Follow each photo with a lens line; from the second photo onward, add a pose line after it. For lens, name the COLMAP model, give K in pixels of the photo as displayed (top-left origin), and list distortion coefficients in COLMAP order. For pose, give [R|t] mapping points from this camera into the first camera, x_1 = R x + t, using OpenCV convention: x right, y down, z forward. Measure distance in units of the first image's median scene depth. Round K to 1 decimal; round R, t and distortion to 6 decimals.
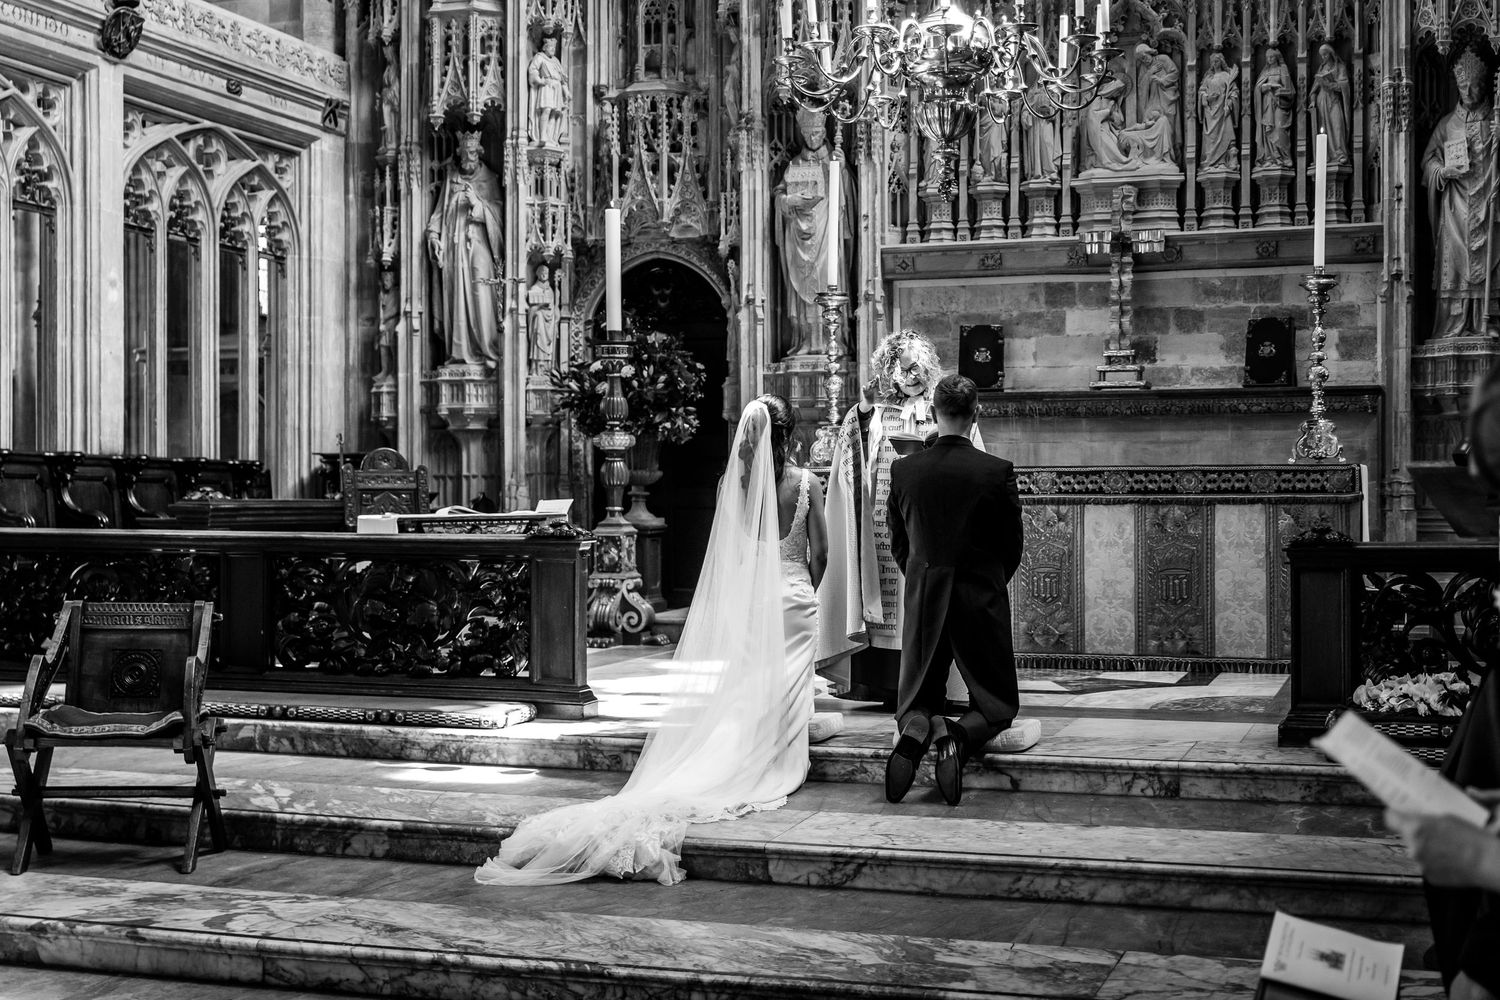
lens RADIAL K [[1986.7, 0, 750.7], [0, 1986.7, 500.4], [0, 0, 1]] dist [-0.028098, 0.000000]
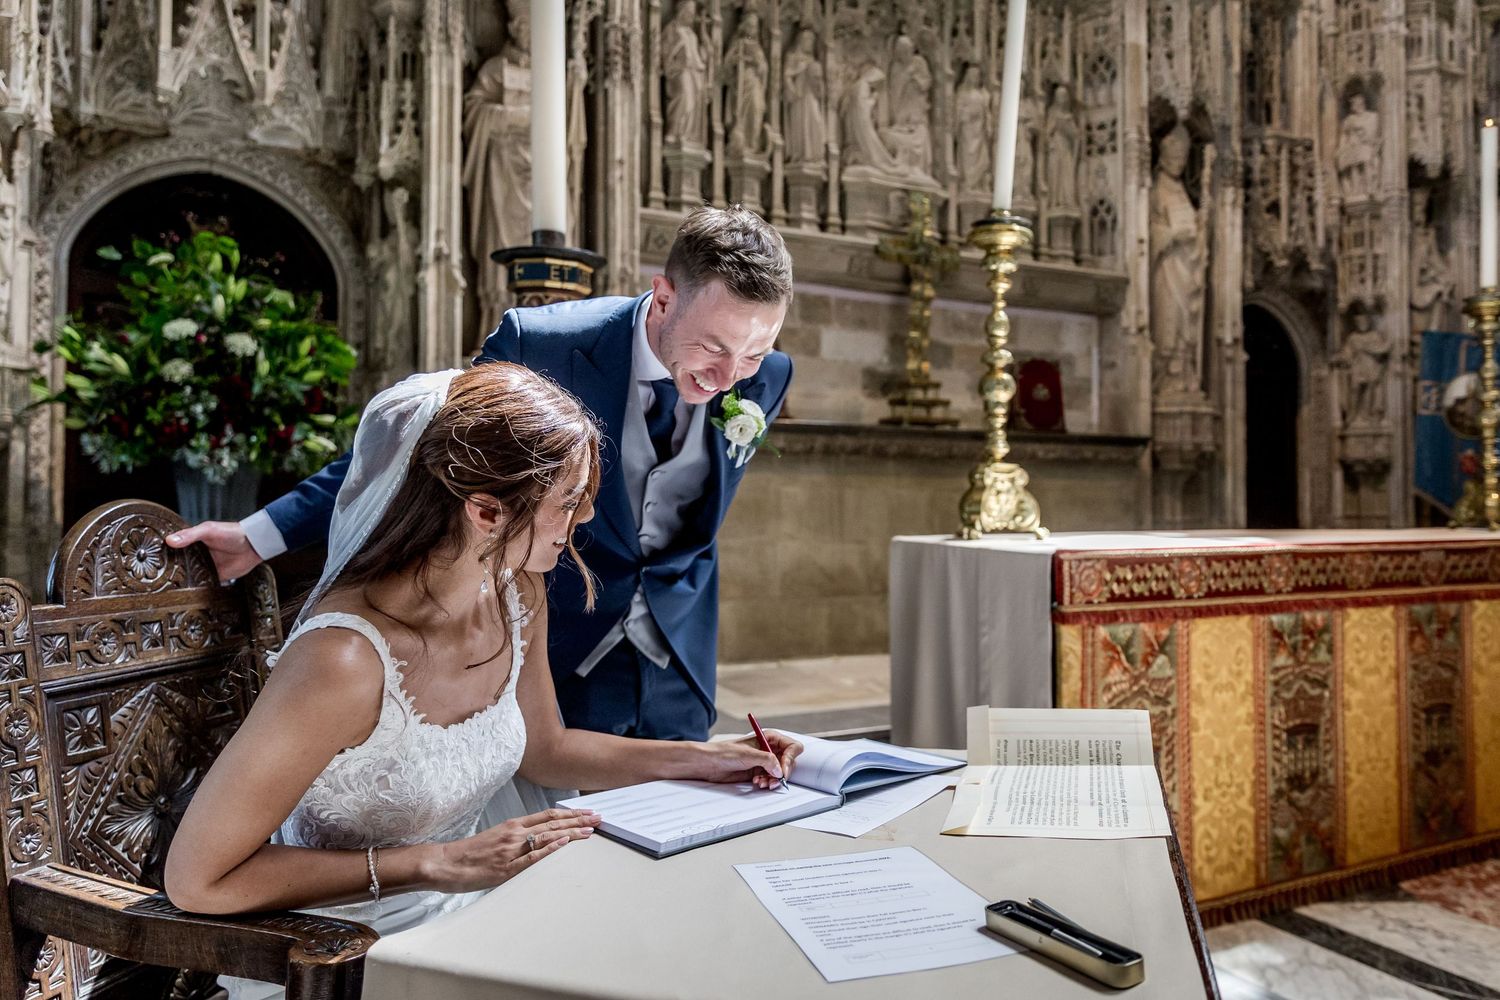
lens RADIAL K [[1078.1, 0, 754.5], [0, 1078.1, 479.0], [0, 0, 1]] dist [-0.005097, -0.004360]
pose [[0.677109, 0.020082, 0.735609, -0.179259], [-0.004720, 0.999726, -0.022947, -0.020510], [-0.735867, 0.012066, 0.677018, 0.665901]]
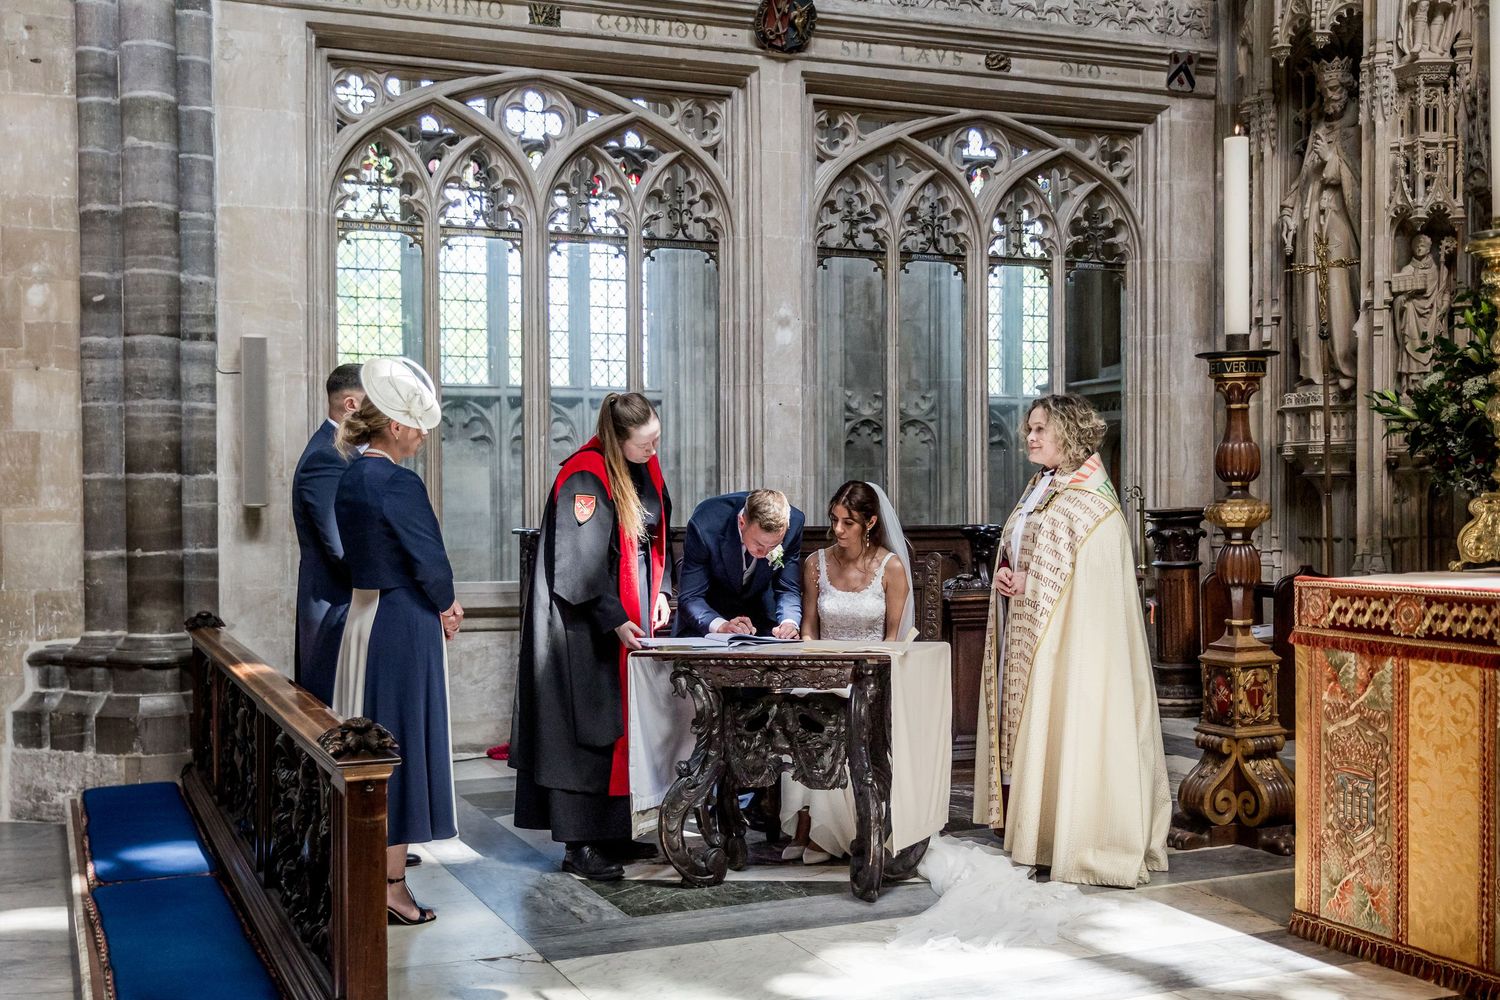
lens RADIAL K [[1683.6, 0, 776.5], [0, 1683.6, 551.8], [0, 0, 1]] dist [0.003563, 0.000000]
pose [[0.658505, 0.017578, -0.752371, 0.192073], [0.009795, 0.999442, 0.031923, -0.029679], [0.752512, -0.028391, 0.657966, 0.450357]]
